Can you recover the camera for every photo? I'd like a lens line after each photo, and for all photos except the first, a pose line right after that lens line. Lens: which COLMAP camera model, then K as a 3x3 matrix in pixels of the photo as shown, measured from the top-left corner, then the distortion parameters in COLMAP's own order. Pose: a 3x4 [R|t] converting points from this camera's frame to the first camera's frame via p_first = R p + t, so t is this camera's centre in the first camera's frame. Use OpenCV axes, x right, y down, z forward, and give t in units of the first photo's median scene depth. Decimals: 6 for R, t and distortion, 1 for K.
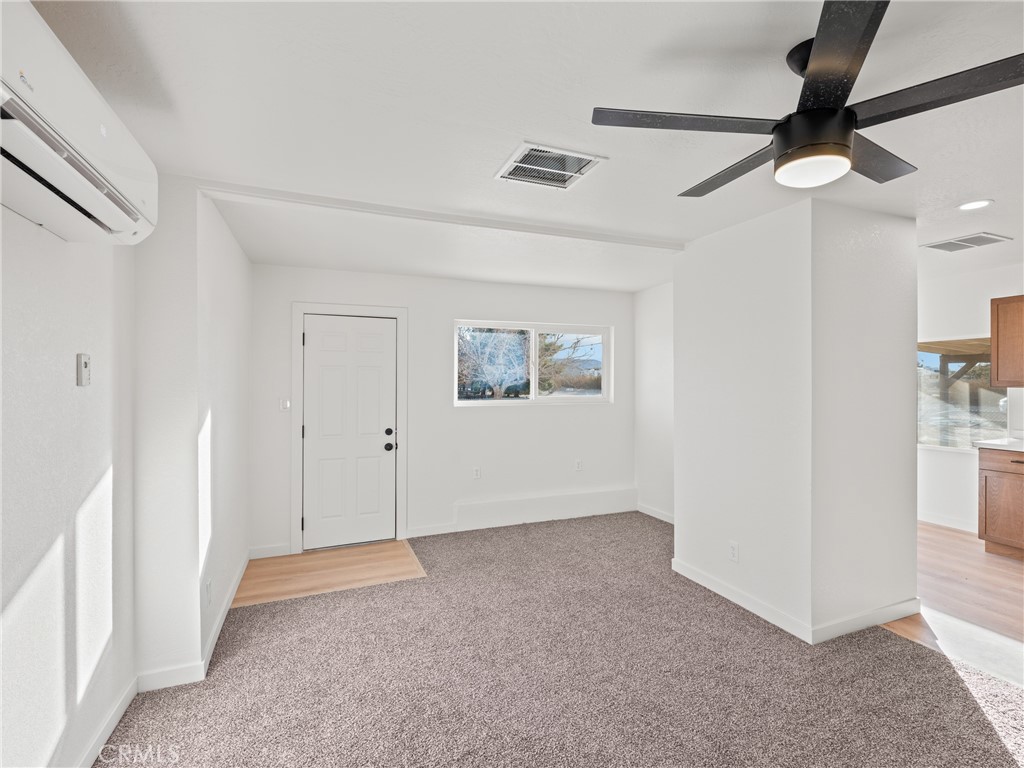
lens RADIAL K [[486.5, 0, 557.9], [0, 486.5, 388.0], [0, 0, 1]] dist [-0.001016, 0.000297]
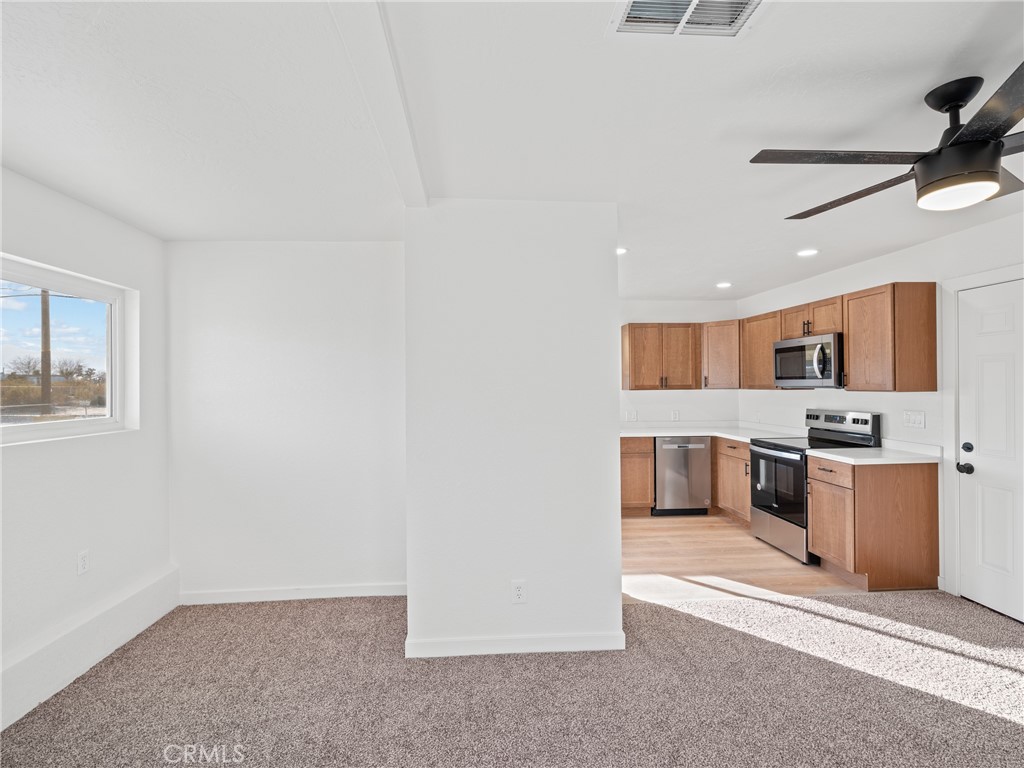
lens RADIAL K [[486.5, 0, 509.7], [0, 486.5, 383.8], [0, 0, 1]] dist [-0.001016, 0.000297]
pose [[0.376050, -0.001374, 0.926599, -0.357140], [0.017674, 0.999828, -0.005690, -0.014934], [-0.926431, 0.018516, 0.376009, 0.592986]]
